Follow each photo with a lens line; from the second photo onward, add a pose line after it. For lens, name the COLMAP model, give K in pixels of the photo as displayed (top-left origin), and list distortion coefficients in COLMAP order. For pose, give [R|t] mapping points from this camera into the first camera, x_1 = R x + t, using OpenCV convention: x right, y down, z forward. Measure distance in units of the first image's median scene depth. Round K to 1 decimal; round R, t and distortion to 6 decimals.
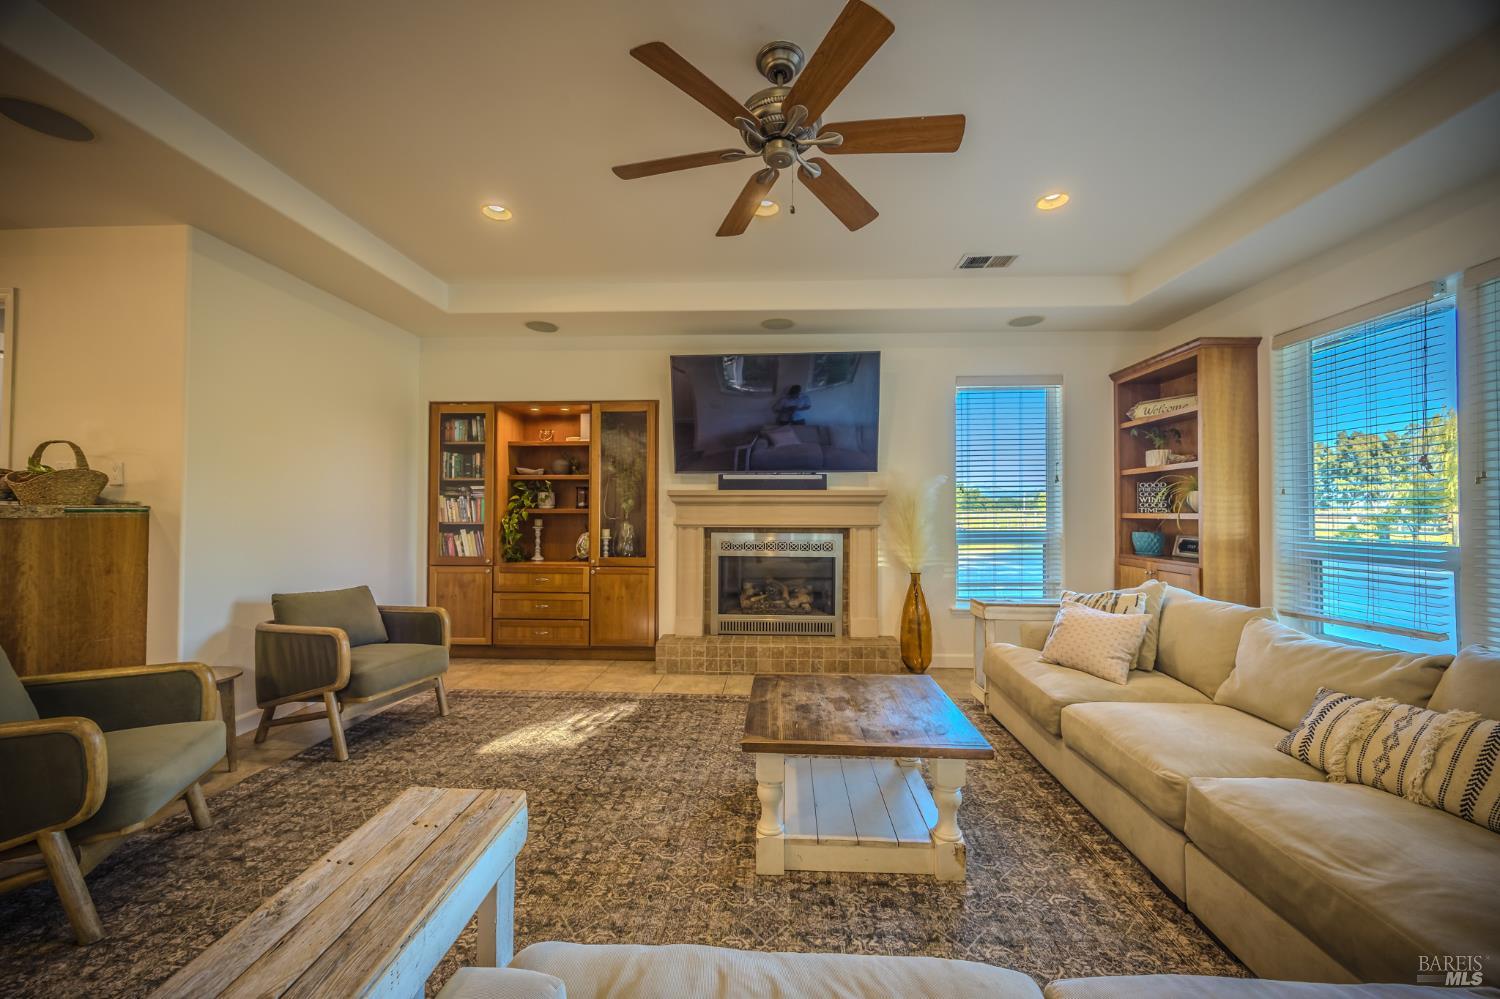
lens RADIAL K [[566.3, 0, 755.1], [0, 566.3, 504.3], [0, 0, 1]] dist [-0.002584, 0.000069]
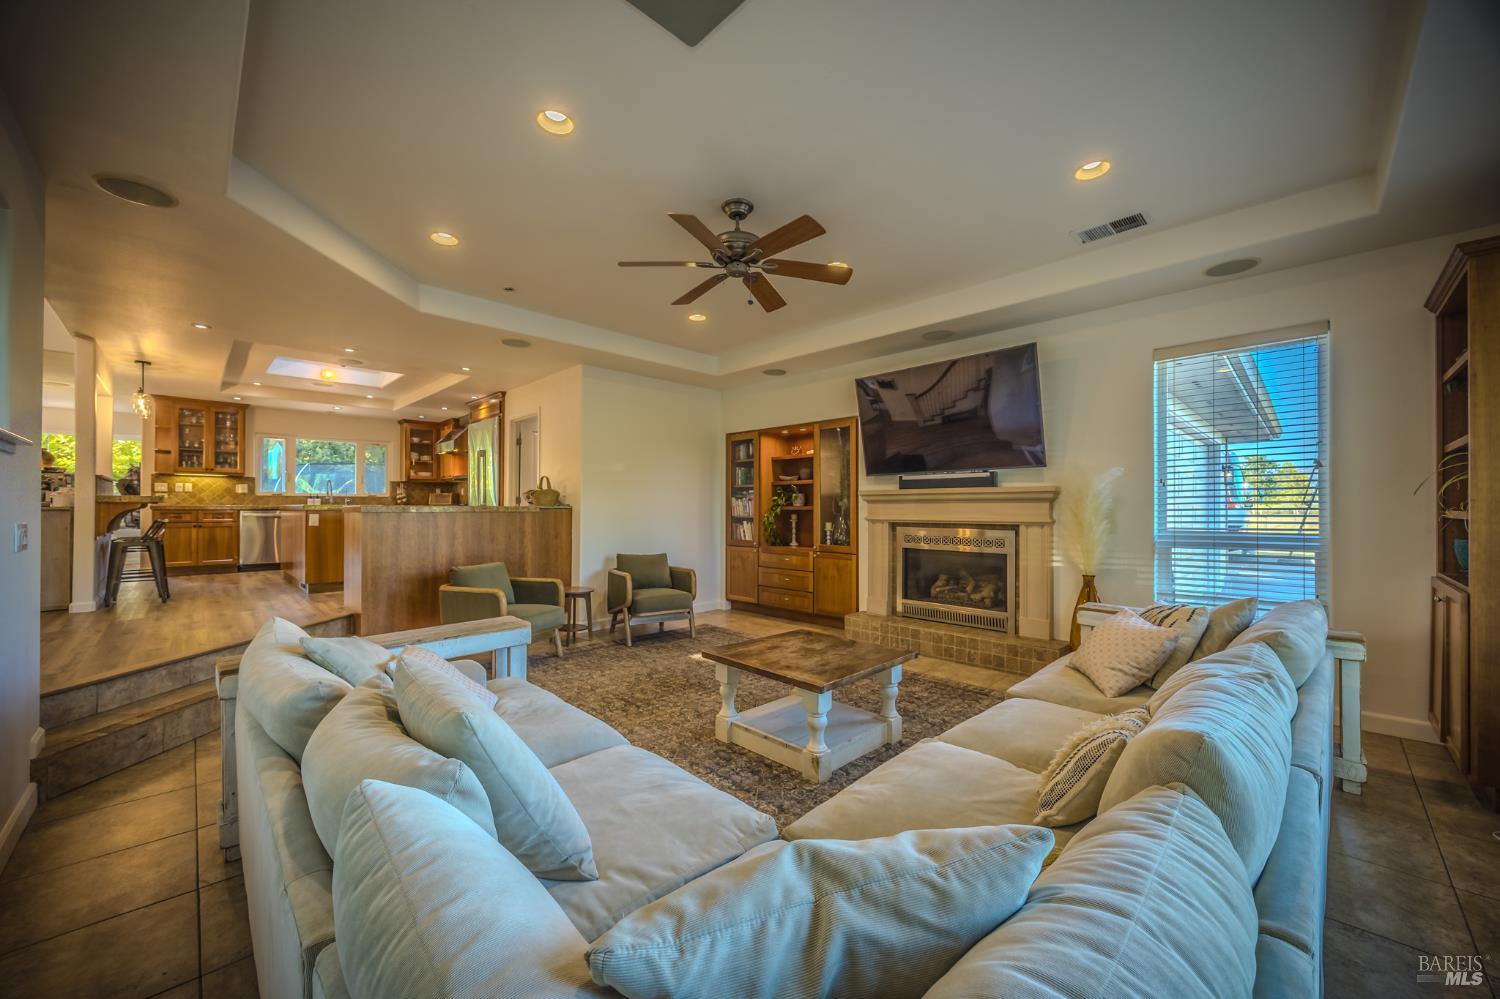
lens RADIAL K [[566.3, 0, 755.1], [0, 566.3, 504.3], [0, 0, 1]] dist [-0.002584, 0.000069]
pose [[0.736506, -0.005579, -0.676408, 0.490989], [0.009564, 0.999952, 0.002167, -0.000668], [0.676363, -0.008065, 0.736524, -0.035358]]
